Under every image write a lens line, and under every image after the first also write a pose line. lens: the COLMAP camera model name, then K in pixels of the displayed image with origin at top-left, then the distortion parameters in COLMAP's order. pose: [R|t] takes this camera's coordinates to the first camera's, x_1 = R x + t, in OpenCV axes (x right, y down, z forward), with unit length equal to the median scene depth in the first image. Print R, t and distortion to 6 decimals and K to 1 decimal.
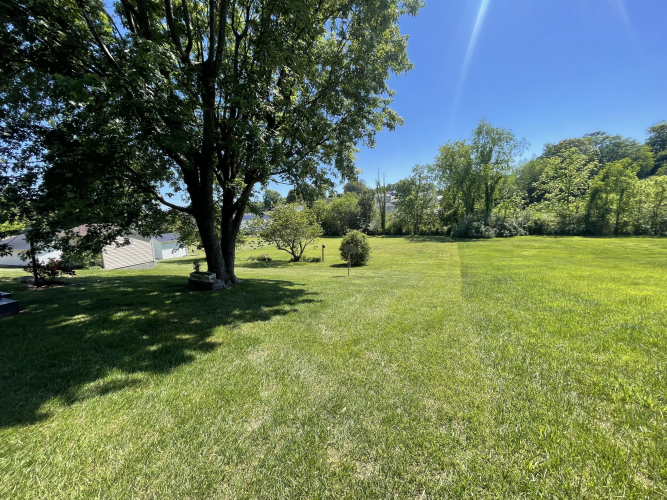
lens RADIAL K [[268.7, 0, 333.0], [0, 268.7, 249.9], [0, 0, 1]] dist [0.001637, -0.000512]
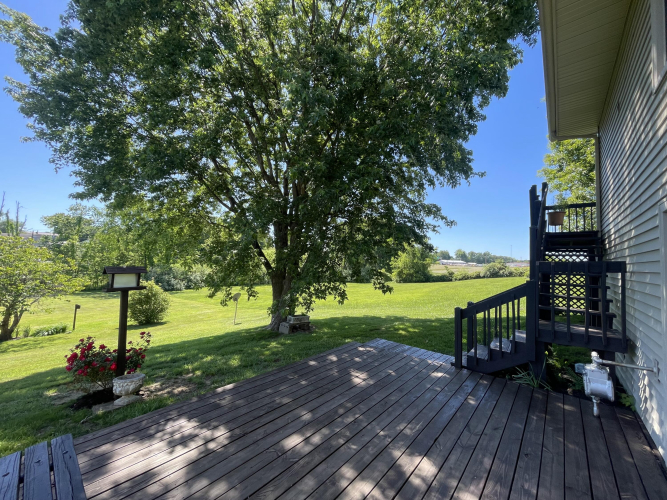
lens RADIAL K [[268.7, 0, 329.0], [0, 268.7, 248.8], [0, 0, 1]] dist [0.001637, -0.000512]
pose [[0.312076, 0.110959, 0.943555, -0.445200], [0.087599, 0.985565, -0.144873, -0.002952], [-0.946010, 0.127866, 0.297851, 0.189089]]
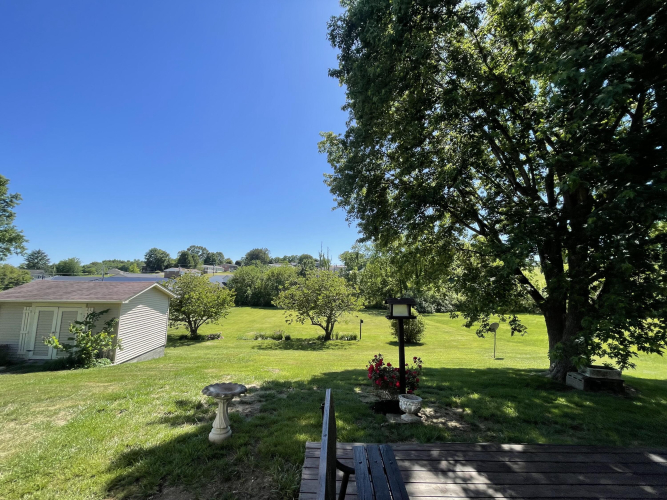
lens RADIAL K [[268.7, 0, 332.1], [0, 268.7, 249.4], [0, 0, 1]] dist [0.001637, -0.000512]
pose [[0.916782, 0.111279, 0.383574, -0.450386], [-0.007403, 0.964971, -0.262254, -0.007863], [-0.399320, 0.237590, 0.885491, 0.193103]]
